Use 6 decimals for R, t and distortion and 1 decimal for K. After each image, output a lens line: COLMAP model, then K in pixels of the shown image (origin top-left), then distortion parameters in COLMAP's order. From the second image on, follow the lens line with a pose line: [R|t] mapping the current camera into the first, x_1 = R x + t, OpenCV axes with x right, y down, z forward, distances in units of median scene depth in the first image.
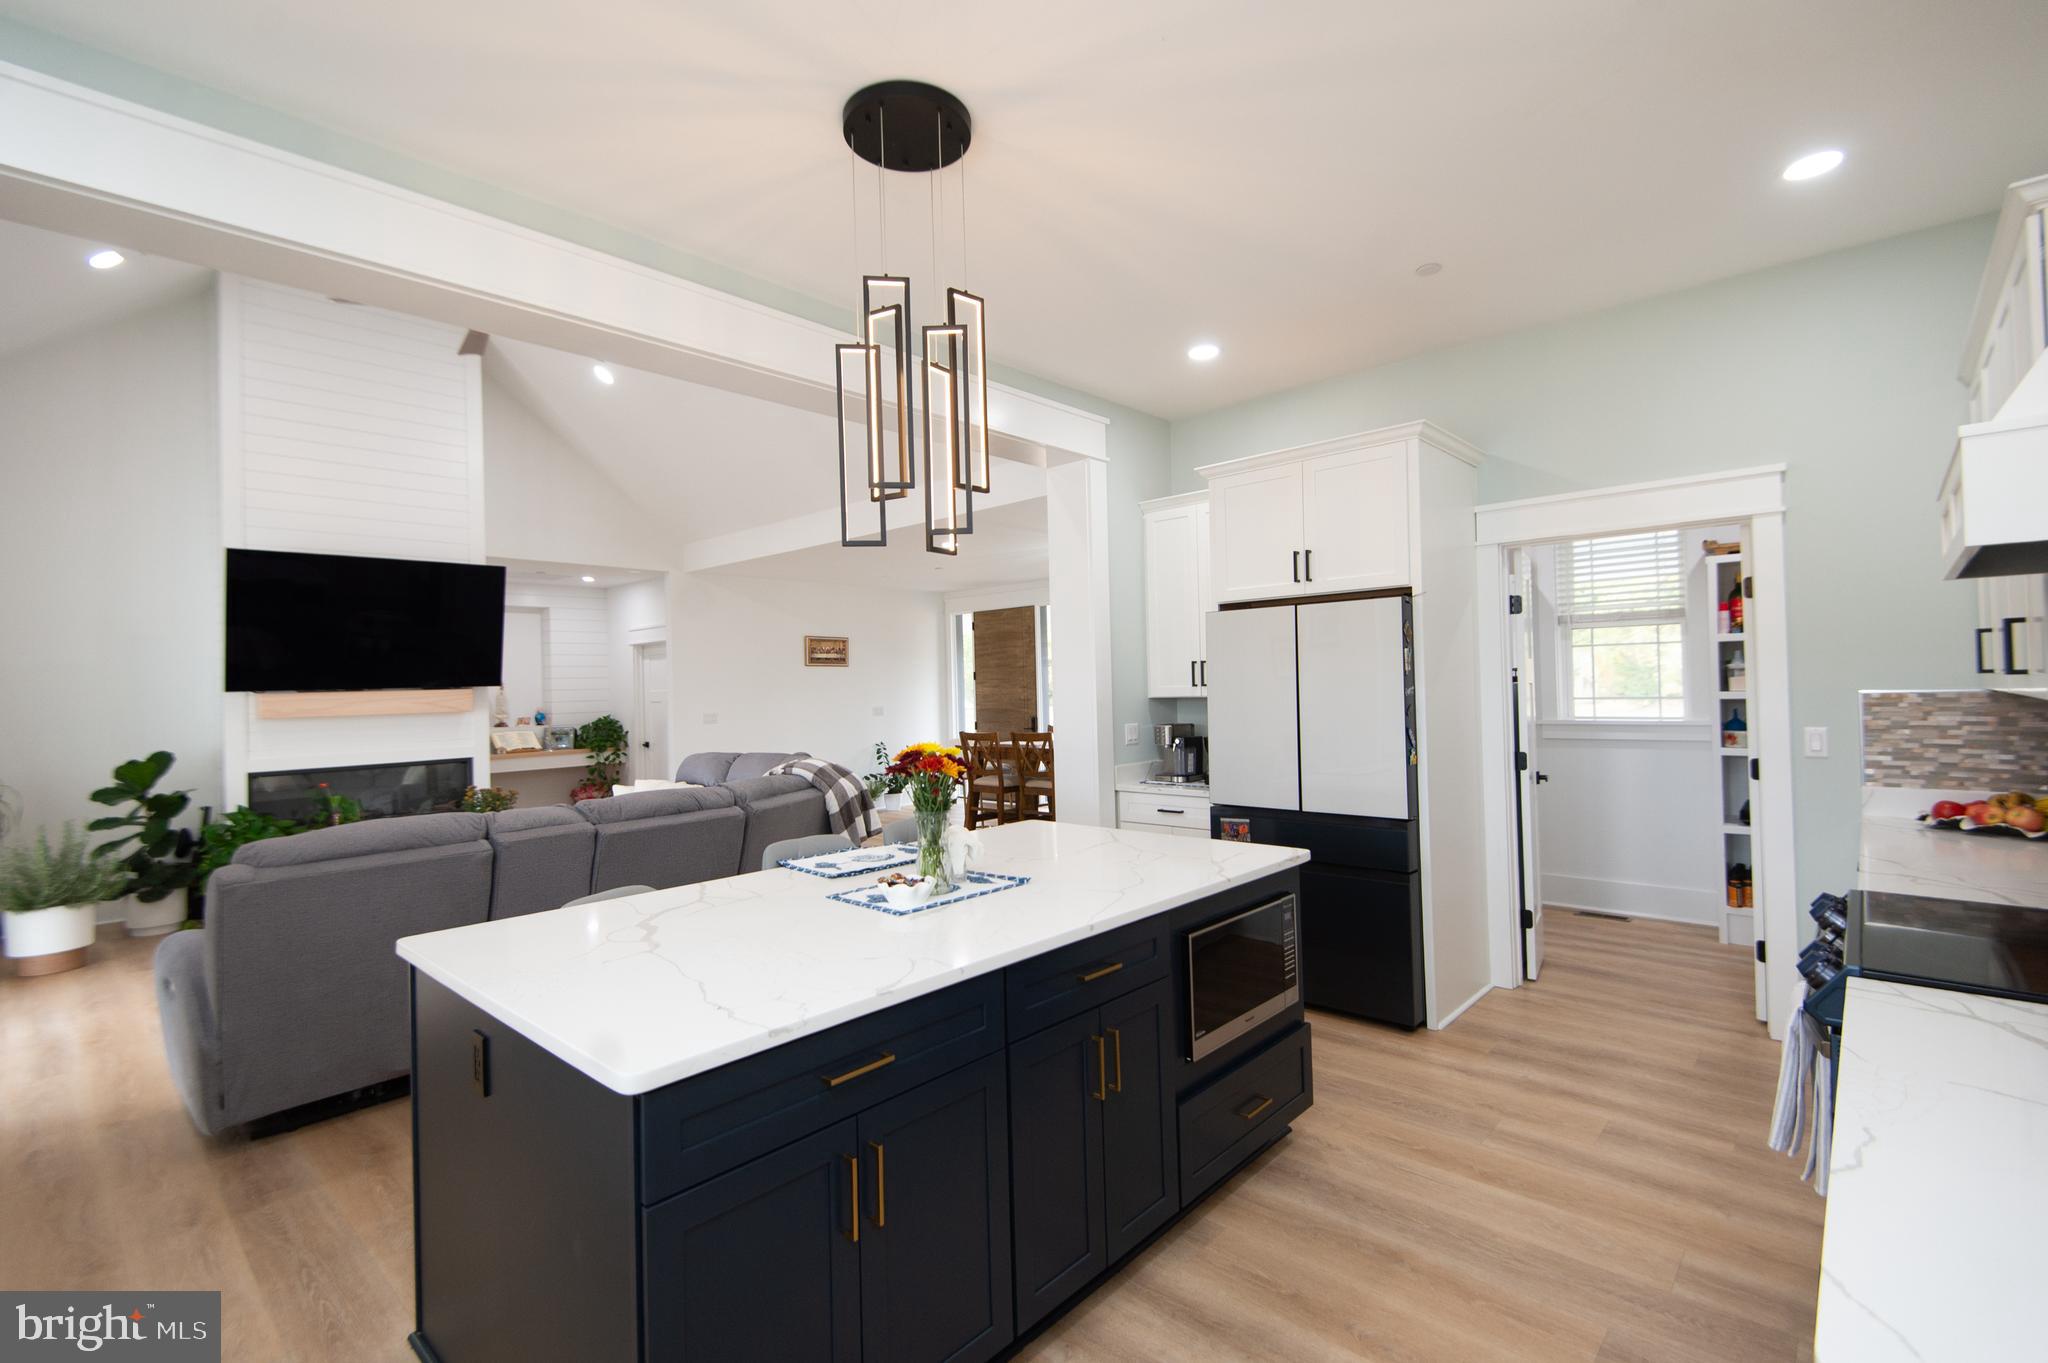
lens RADIAL K [[934.0, 0, 1024.0], [0, 934.0, 681.5], [0, 0, 1]] dist [0.000680, 0.000195]
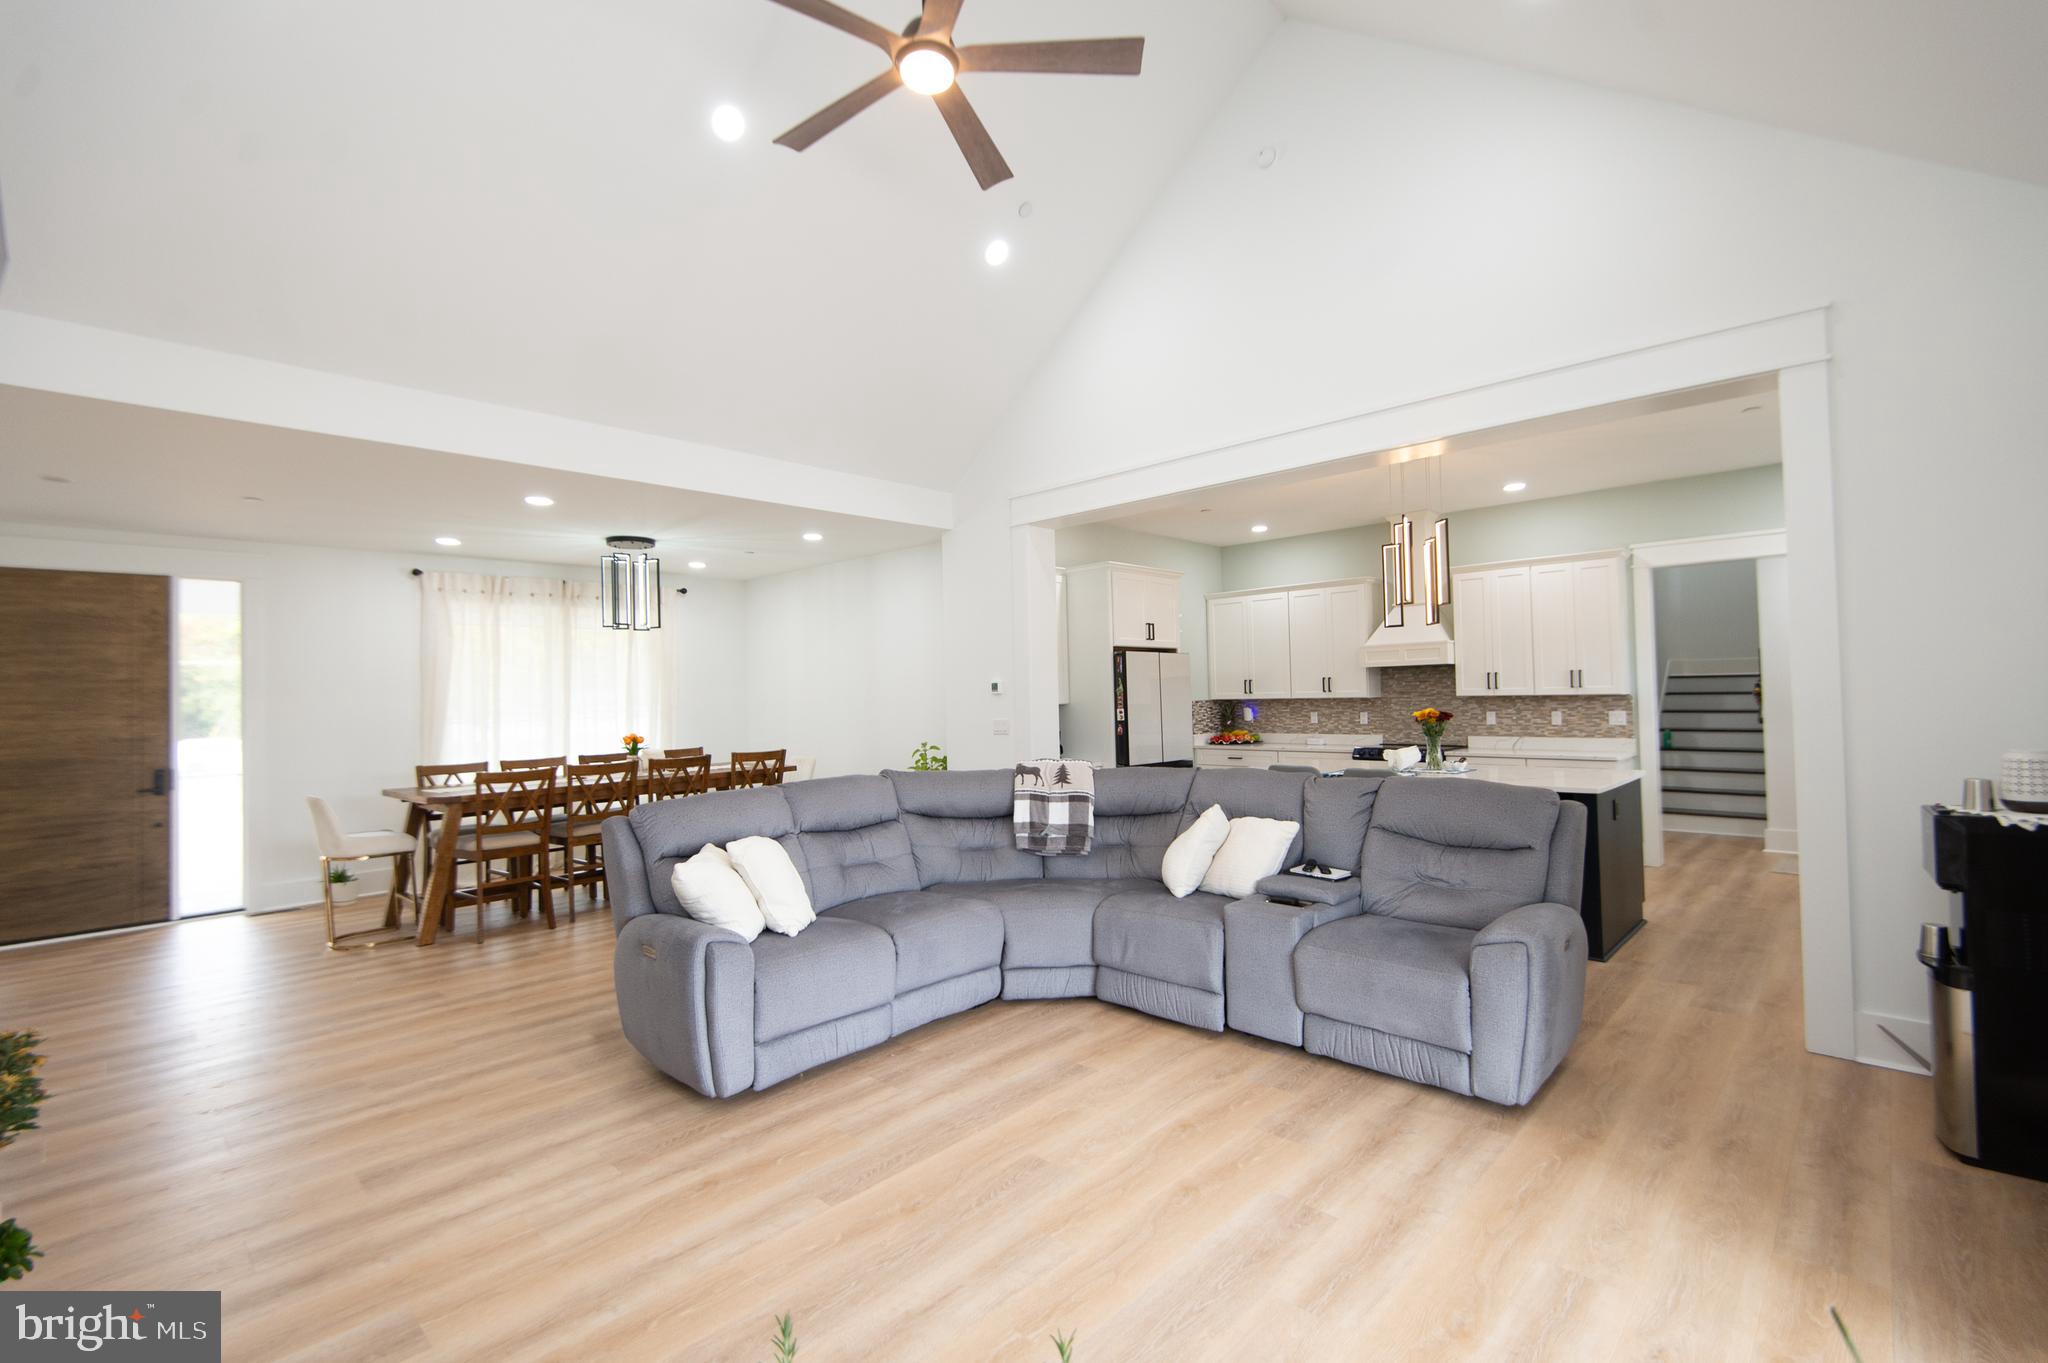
lens RADIAL K [[901.5, 0, 1024.0], [0, 901.5, 681.5], [0, 0, 1]] dist [0.002864, 0.000226]
pose [[0.019285, 0.032029, 0.999301, -0.588427], [0.015867, 0.999351, -0.032336, 0.011992], [-0.999688, 0.016480, 0.018764, 0.477229]]
